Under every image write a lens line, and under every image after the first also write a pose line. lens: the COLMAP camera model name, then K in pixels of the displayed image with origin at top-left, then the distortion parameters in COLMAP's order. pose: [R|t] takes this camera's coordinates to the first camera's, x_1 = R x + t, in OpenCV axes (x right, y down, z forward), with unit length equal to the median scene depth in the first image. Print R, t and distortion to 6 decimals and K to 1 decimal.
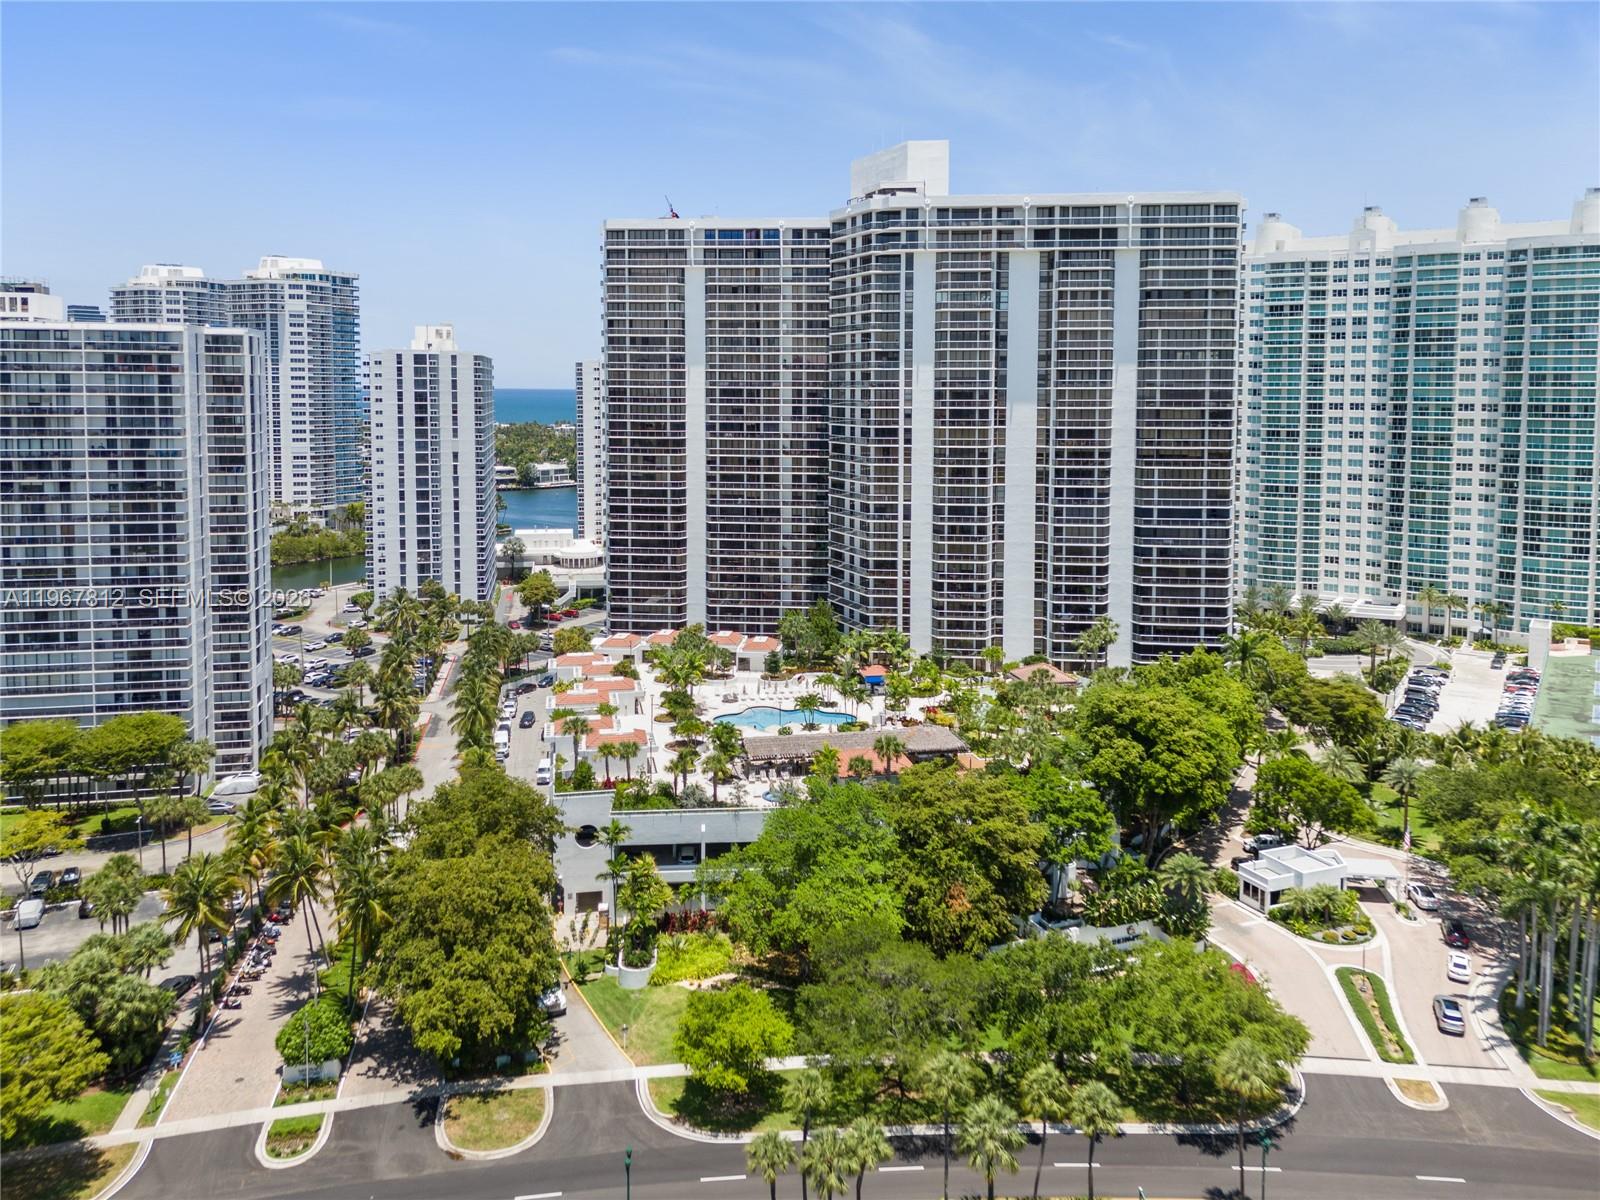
lens RADIAL K [[1280.1, 0, 835.5], [0, 1280.1, 467.7], [0, 0, 1]] dist [0.011863, 0.004732]
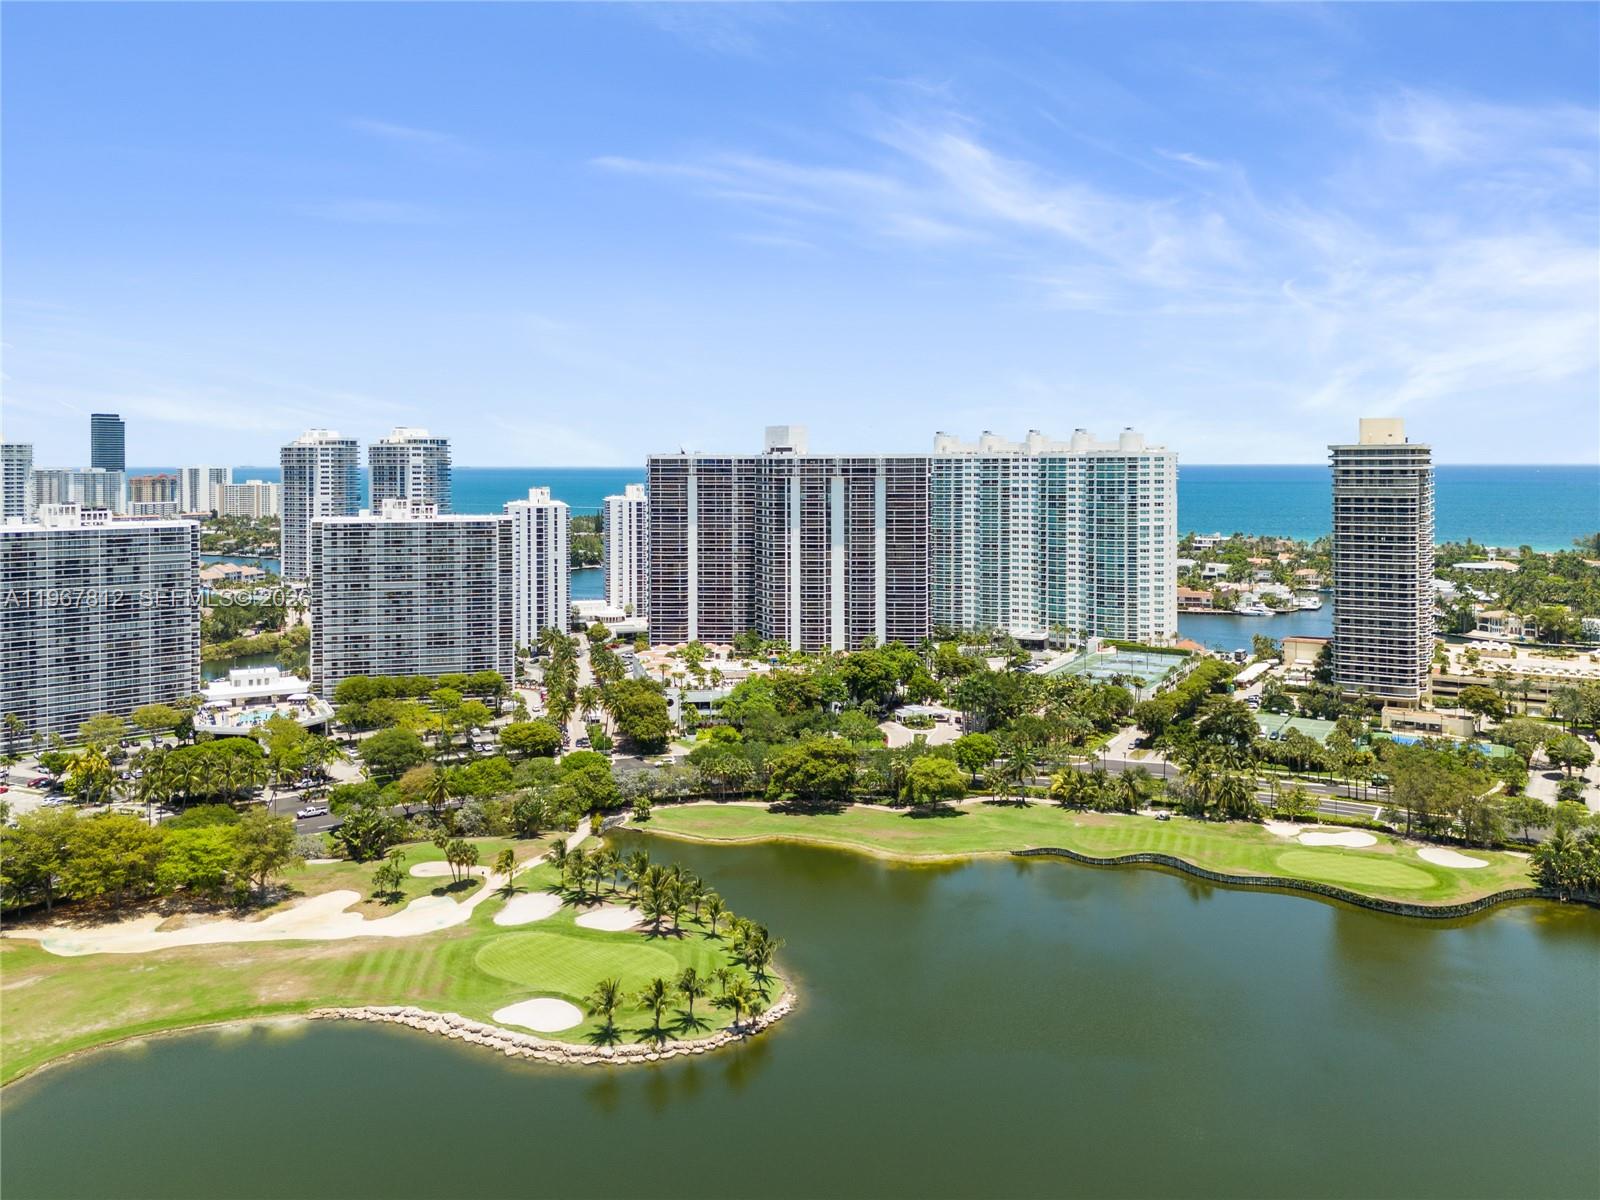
lens RADIAL K [[1296.7, 0, 846.0], [0, 1296.7, 484.5], [0, 0, 1]] dist [0.076834, -0.136342]
pose [[0.998287, -0.006032, 0.058202, 0.021324], [0.008558, 0.999028, -0.043239, -0.045820], [-0.057885, 0.043663, 0.997368, -1.204422]]
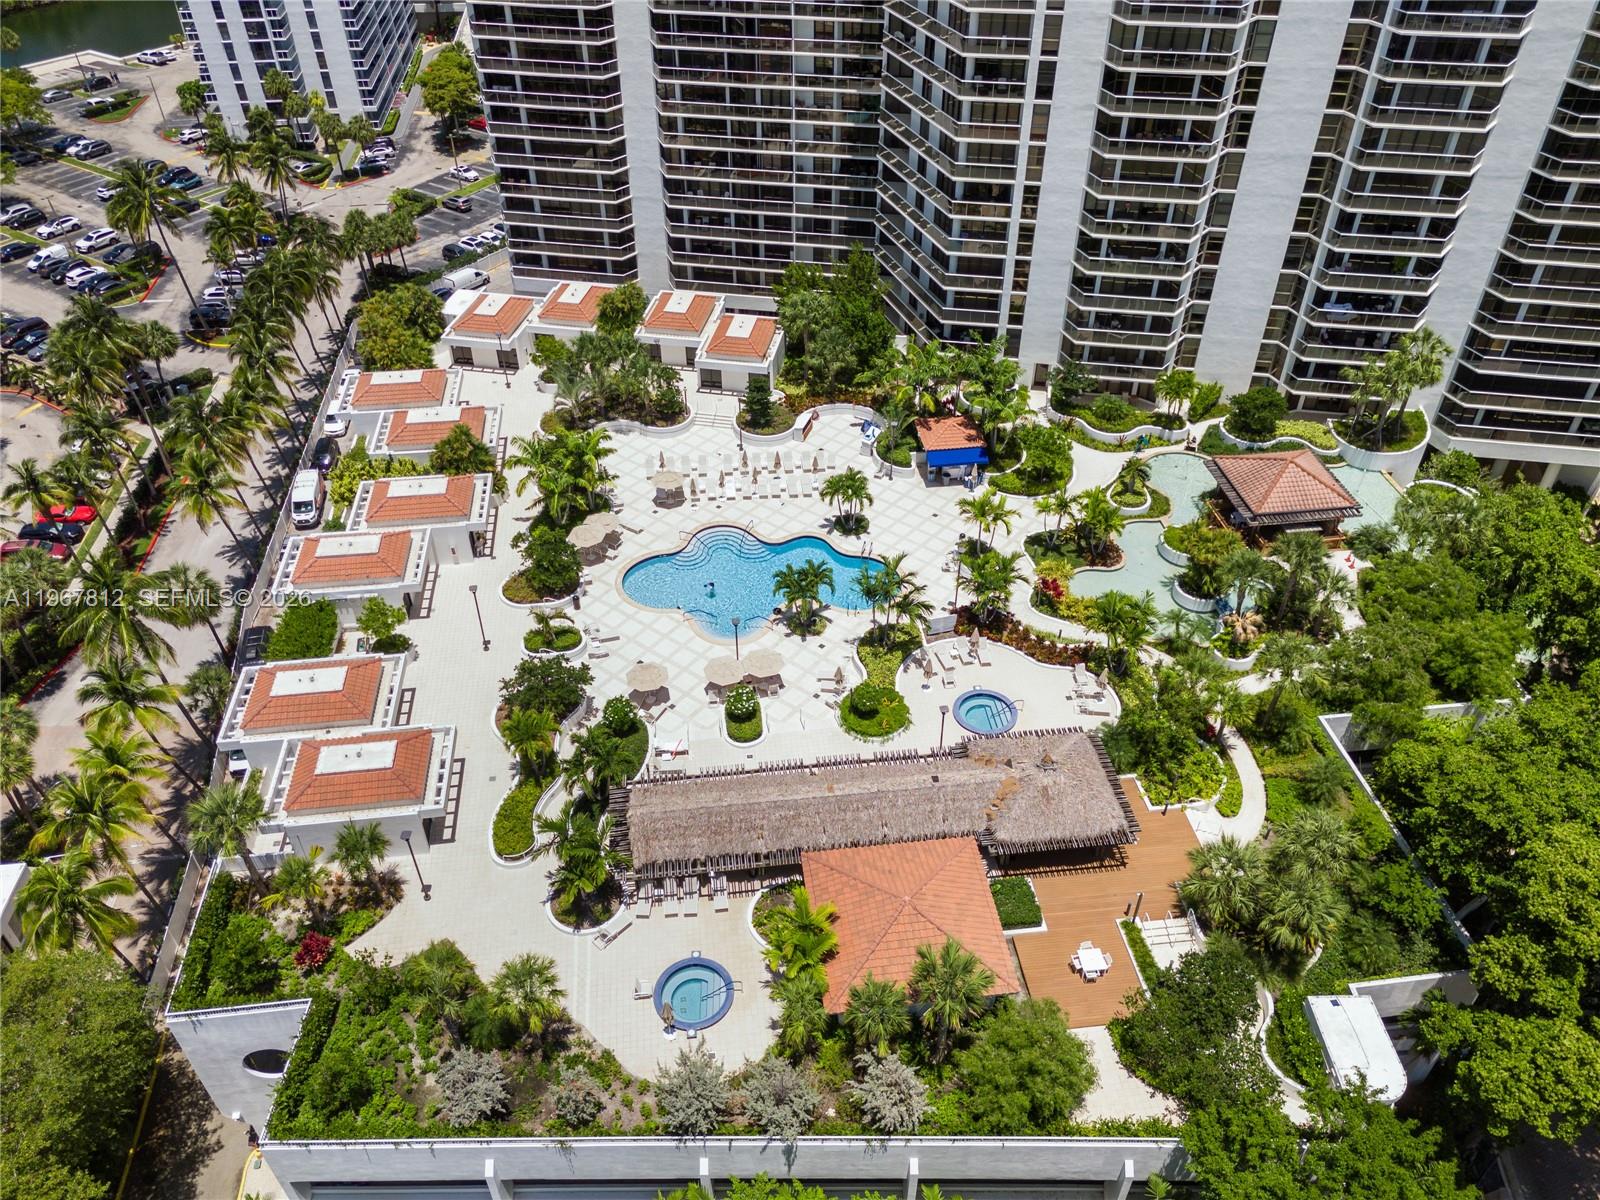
lens RADIAL K [[1198.8, 0, 796.3], [0, 1198.8, 626.2], [0, 0, 1]] dist [0.036164, -0.001646]
pose [[0.995837, 0.051382, -0.075296, 0.008100], [0.002243, 0.811942, 0.583733, -0.055088], [0.091130, -0.581472, 0.808446, 0.466017]]
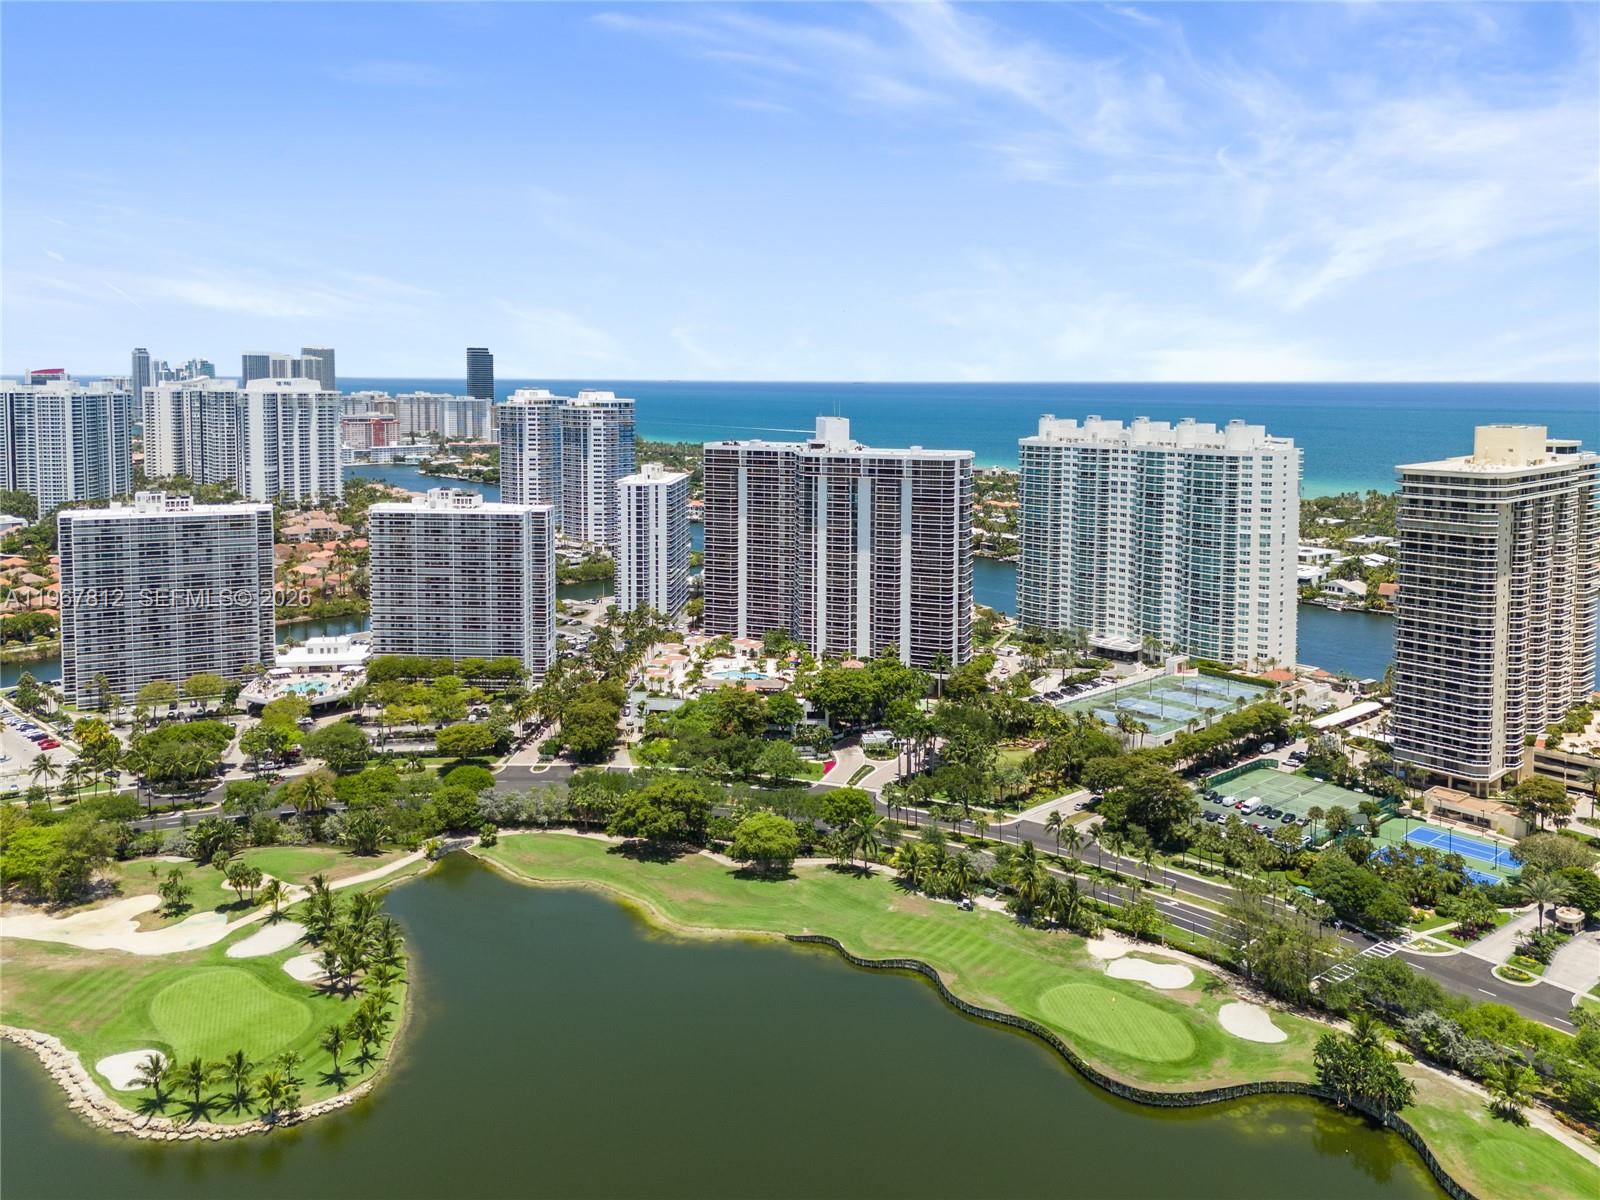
lens RADIAL K [[1303.4, 0, 806.5], [0, 1303.4, 476.1], [0, 0, 1]] dist [0.054845, -0.047240]
pose [[0.961349, 0.024527, -0.274237, 0.594605], [-0.019671, 0.999598, 0.020441, -0.189055], [0.274628, -0.014256, 0.961445, -1.075643]]
